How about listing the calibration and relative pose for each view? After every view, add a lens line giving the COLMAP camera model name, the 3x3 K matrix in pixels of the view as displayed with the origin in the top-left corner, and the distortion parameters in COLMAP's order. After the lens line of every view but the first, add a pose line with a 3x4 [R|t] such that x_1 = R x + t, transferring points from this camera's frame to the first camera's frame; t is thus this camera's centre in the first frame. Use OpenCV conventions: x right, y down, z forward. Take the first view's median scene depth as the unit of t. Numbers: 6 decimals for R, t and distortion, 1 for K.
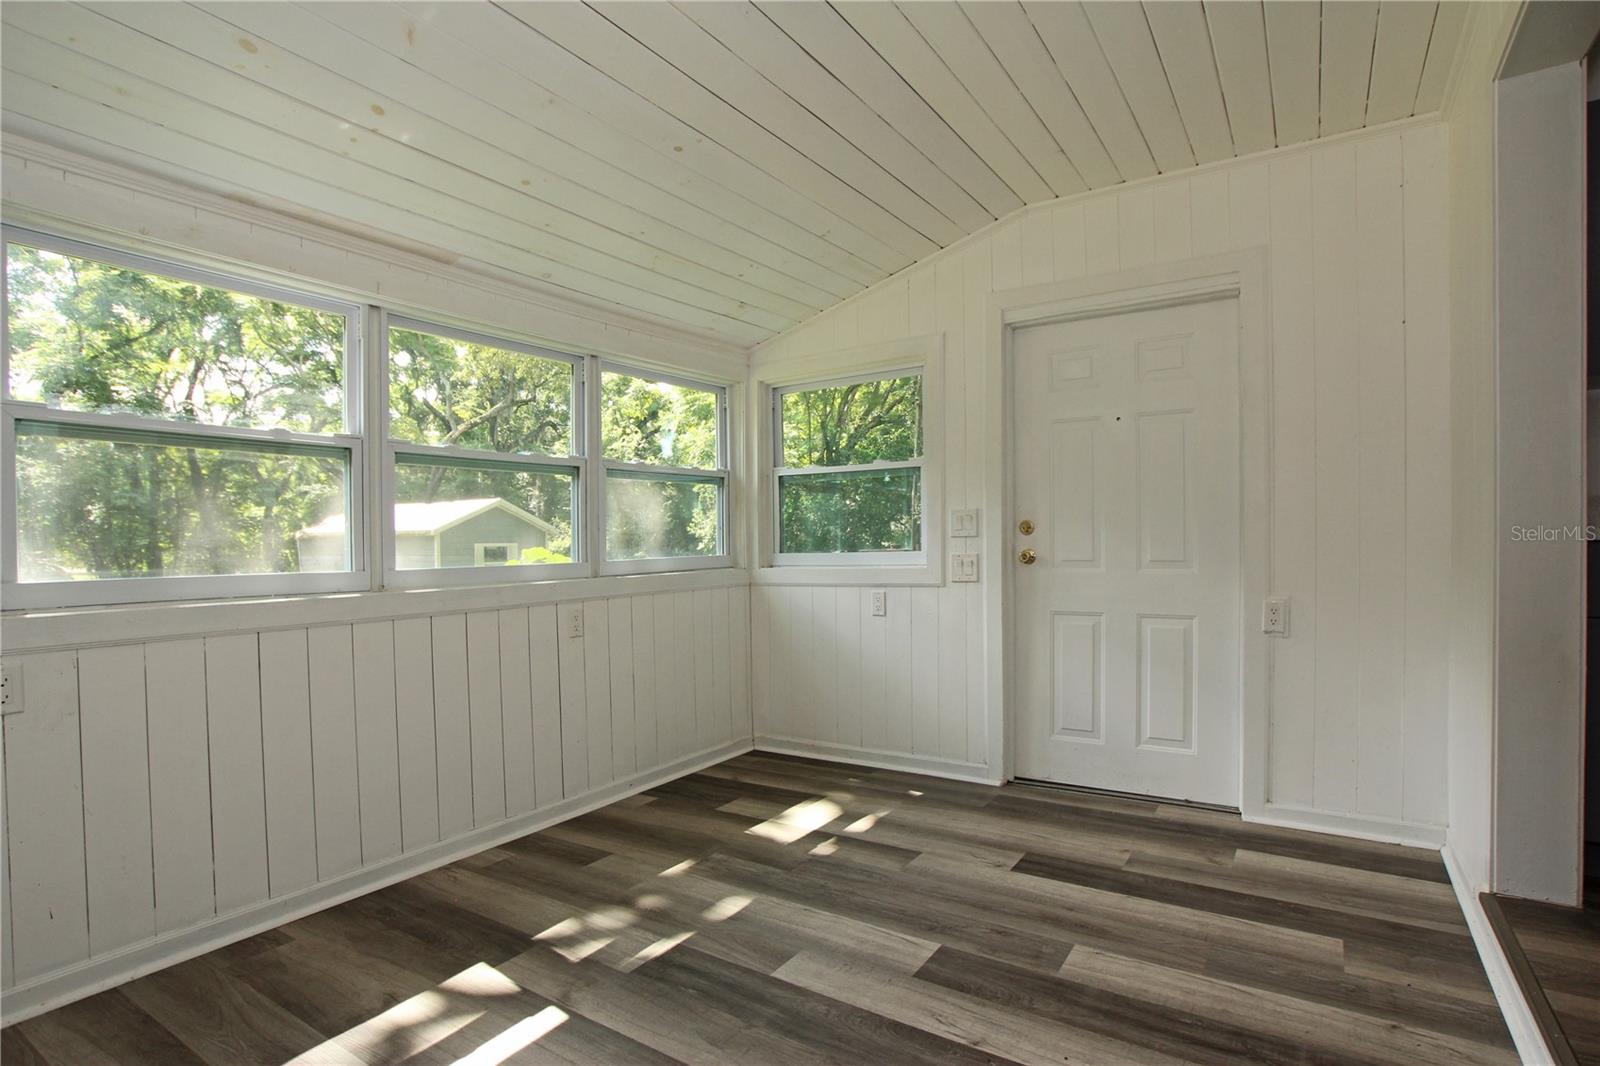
lens RADIAL K [[804.9, 0, 814.1], [0, 804.9, 542.8], [0, 0, 1]] dist [-0.078941, 0.032897]
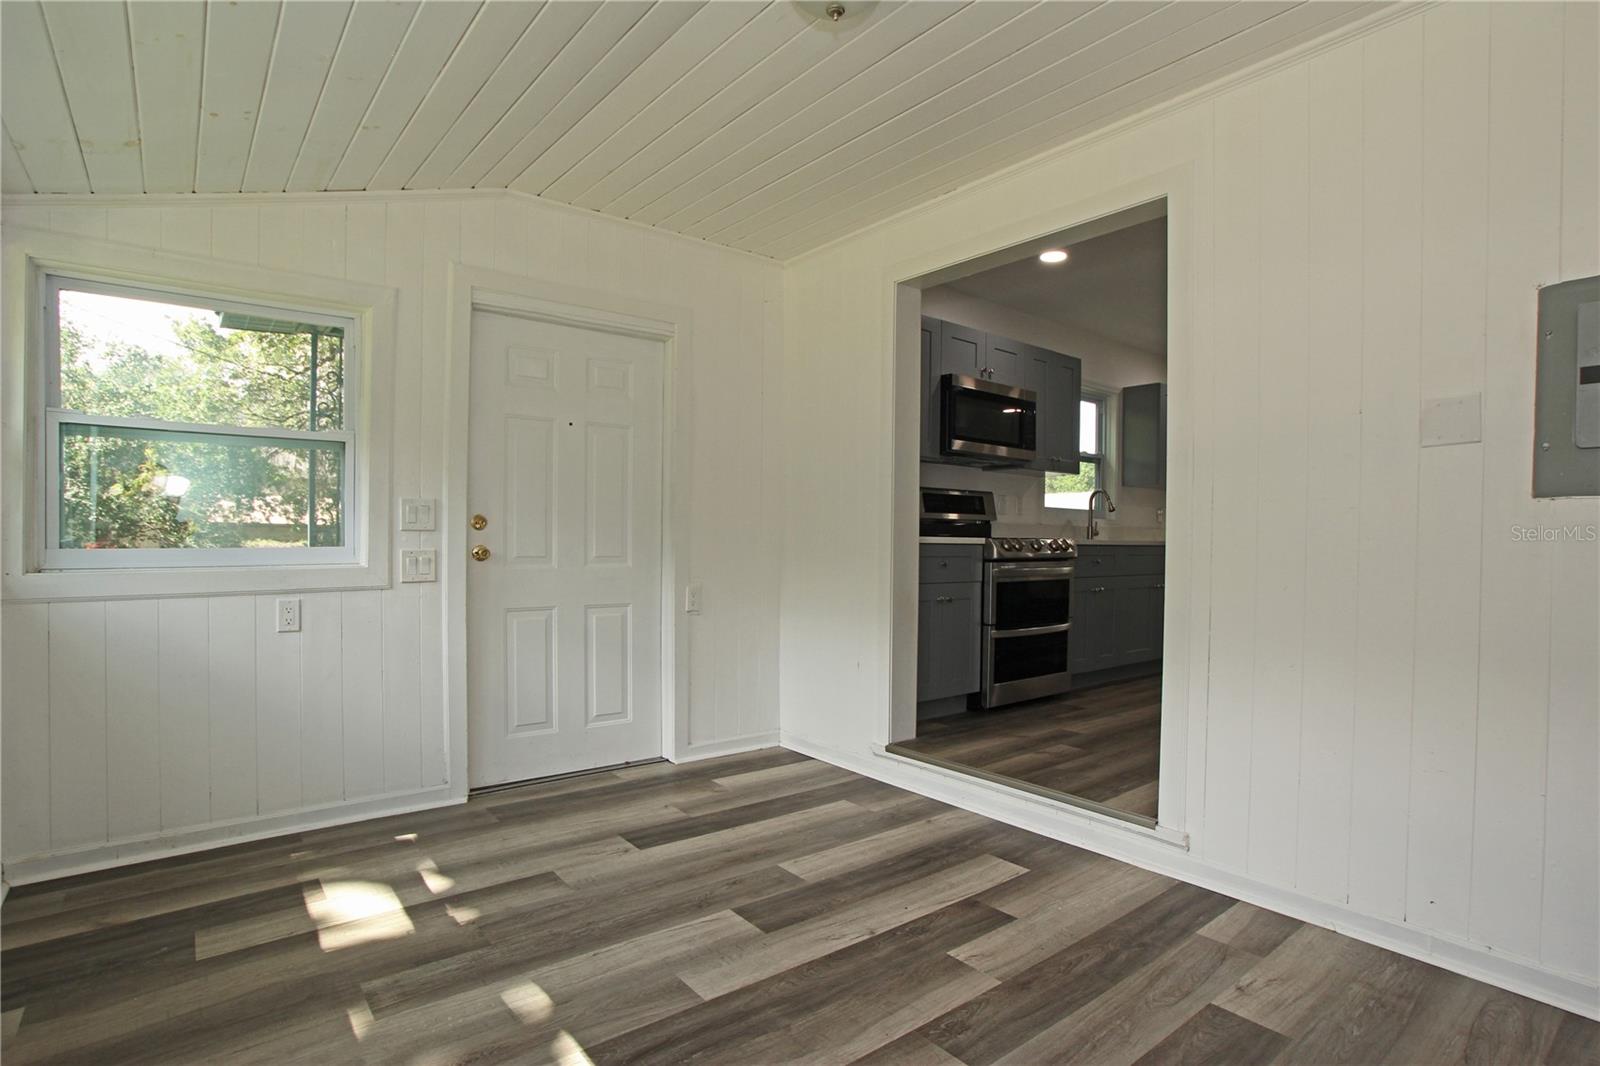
lens RADIAL K [[804.9, 0, 814.1], [0, 804.9, 542.8], [0, 0, 1]] dist [-0.078941, 0.032897]
pose [[0.312585, 0.011397, 0.949822, -0.623488], [-0.011317, 0.999902, -0.008274, 0.010314], [-0.949822, -0.008163, 0.312683, 0.410638]]
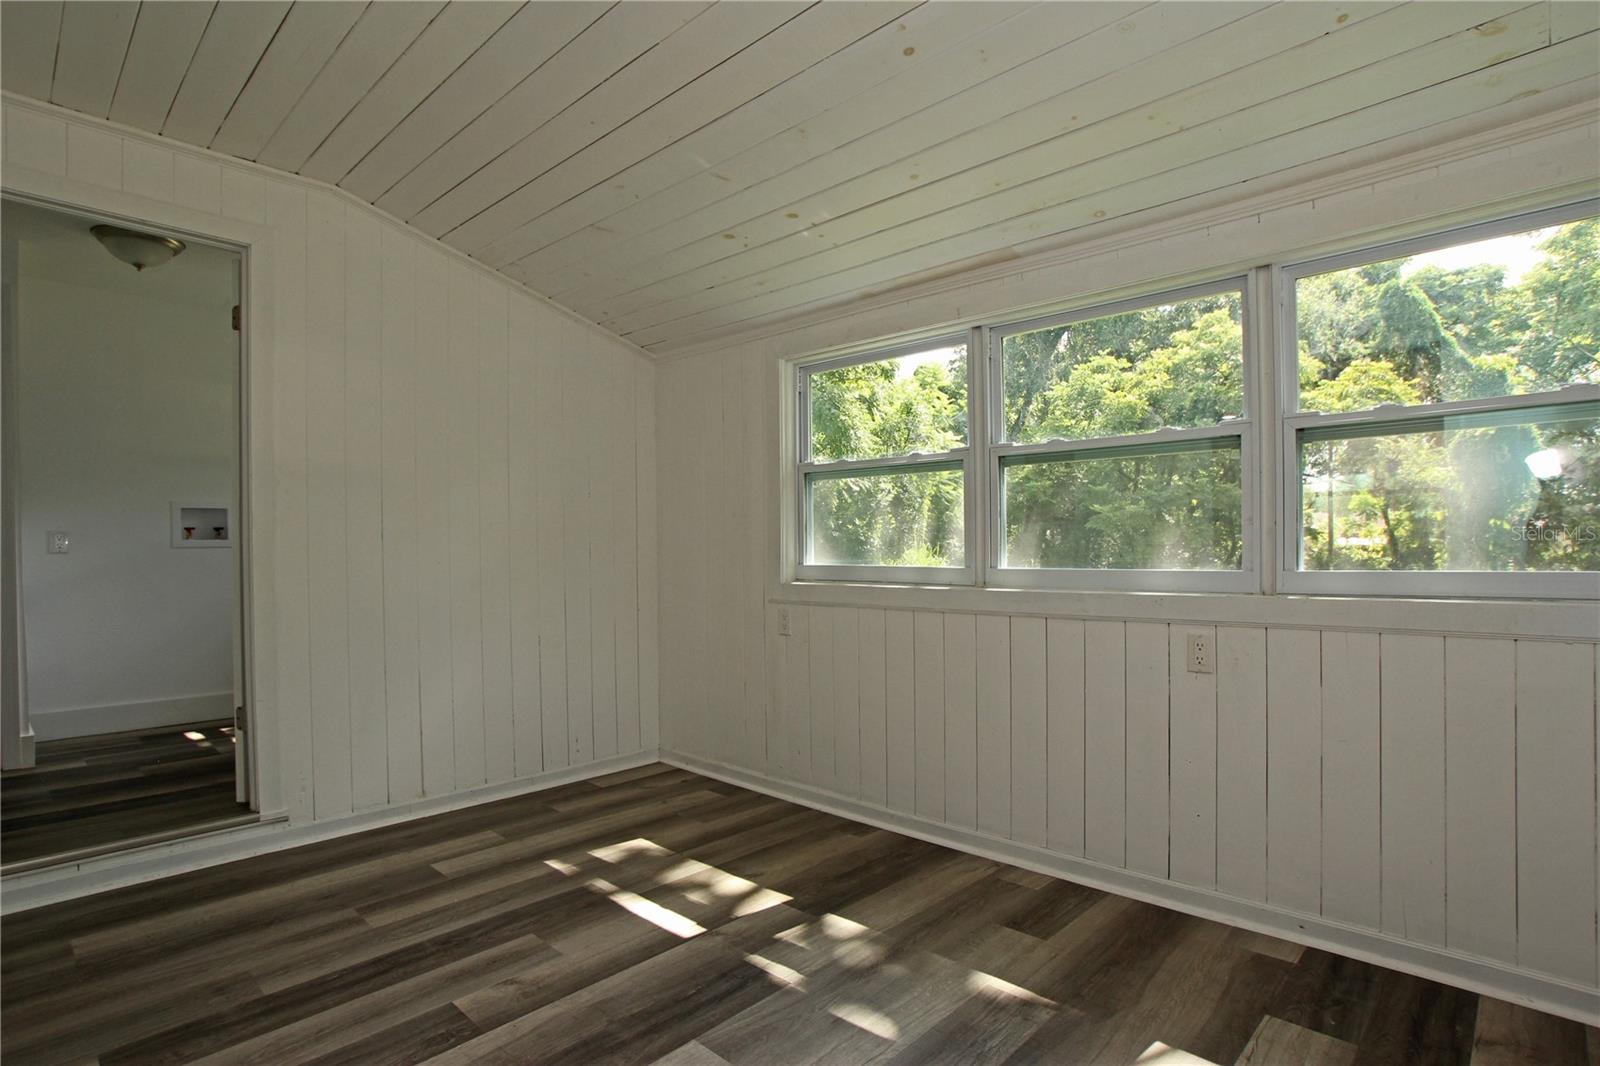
lens RADIAL K [[804.9, 0, 814.1], [0, 804.9, 542.8], [0, 0, 1]] dist [-0.078941, 0.032897]
pose [[-0.178064, 0.013973, -0.983920, 0.538421], [0.009555, 0.999877, 0.012470, -0.014277], [0.983973, -0.007181, -0.178175, 0.894730]]
